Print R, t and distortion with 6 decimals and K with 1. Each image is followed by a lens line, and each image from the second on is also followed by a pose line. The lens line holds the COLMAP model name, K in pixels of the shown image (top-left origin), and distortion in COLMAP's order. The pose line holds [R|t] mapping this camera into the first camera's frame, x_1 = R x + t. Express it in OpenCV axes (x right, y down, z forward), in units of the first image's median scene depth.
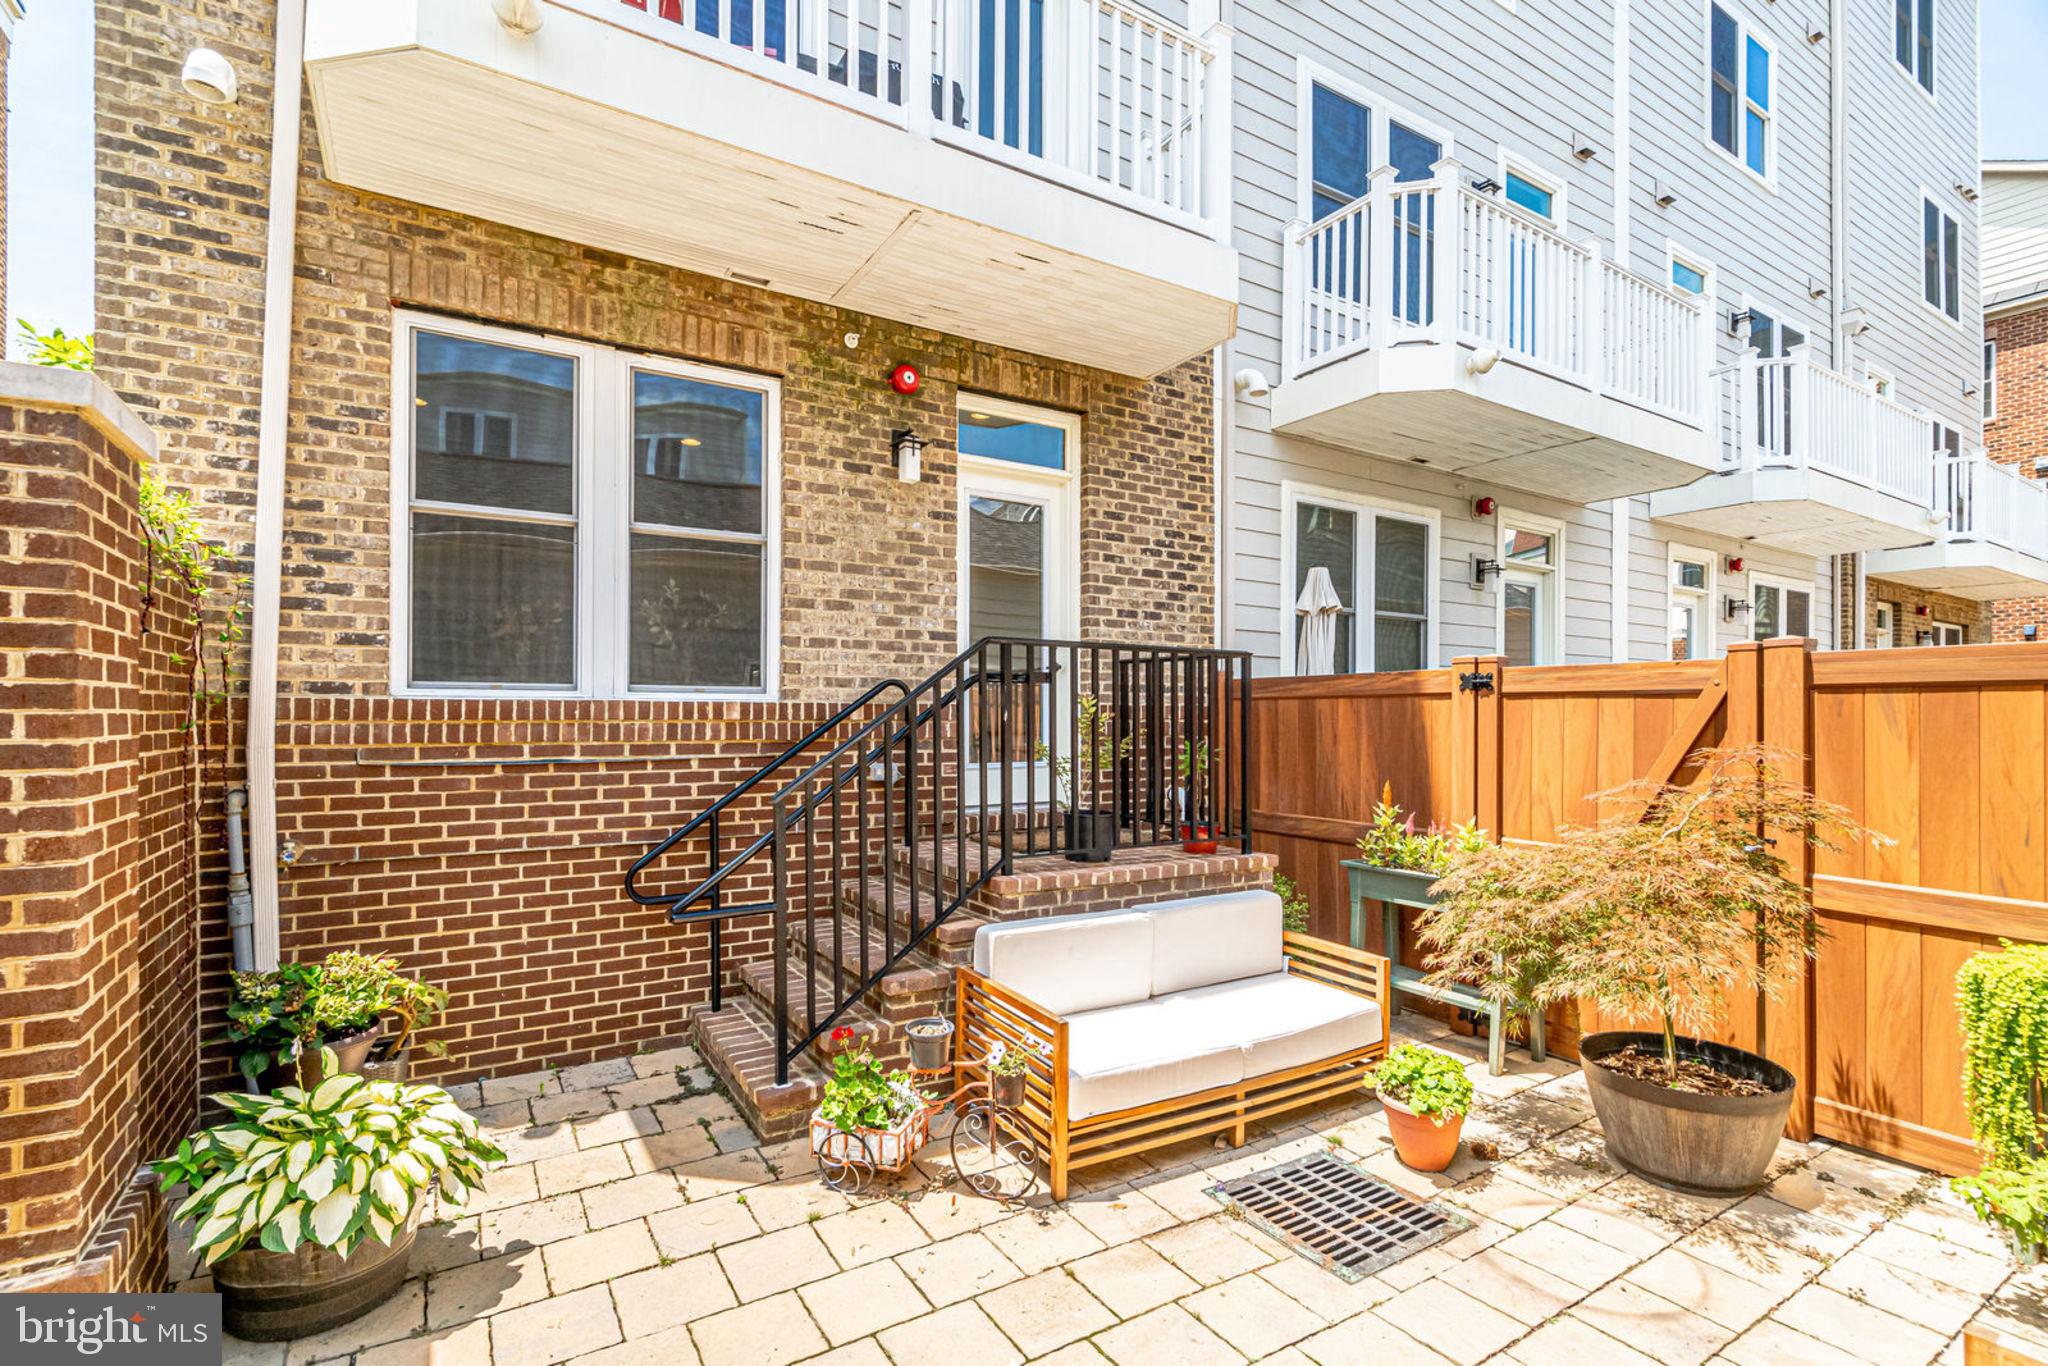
lens RADIAL K [[946.5, 0, 1024.4], [0, 946.5, 711.9], [0, 0, 1]] dist [0.001261, 0.000100]
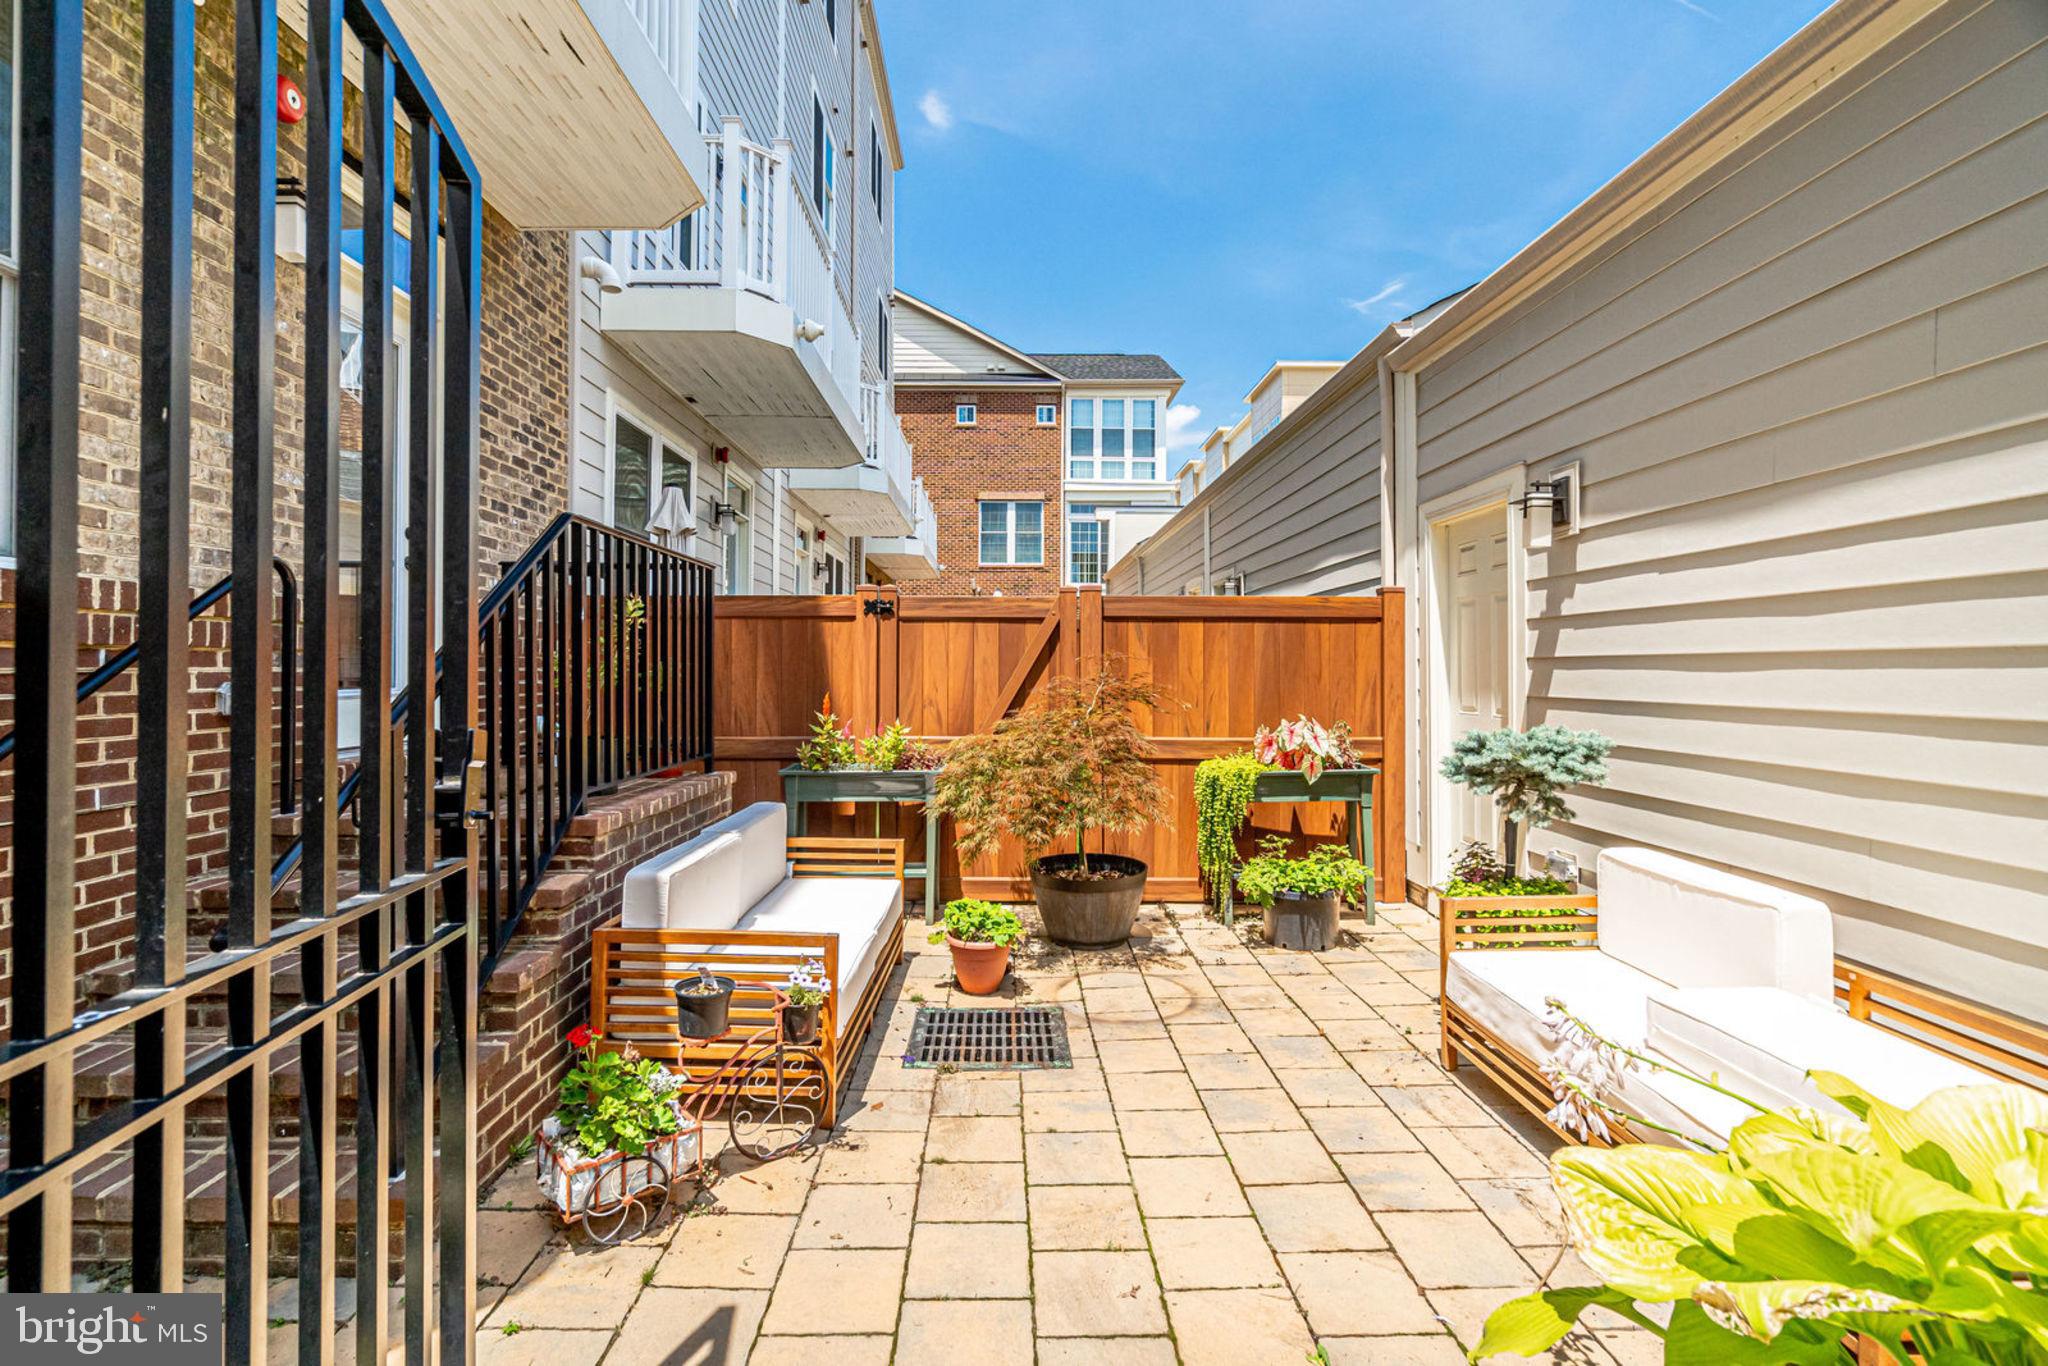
lens RADIAL K [[940.0, 0, 1021.5], [0, 940.0, 660.0], [0, 0, 1]] dist [-0.001203, -0.000230]
pose [[0.511922, 0.003779, 0.859024, -0.436981], [-0.001990, 0.999993, -0.003213, 0.037547], [-0.859030, -0.000065, 0.511926, 0.238796]]
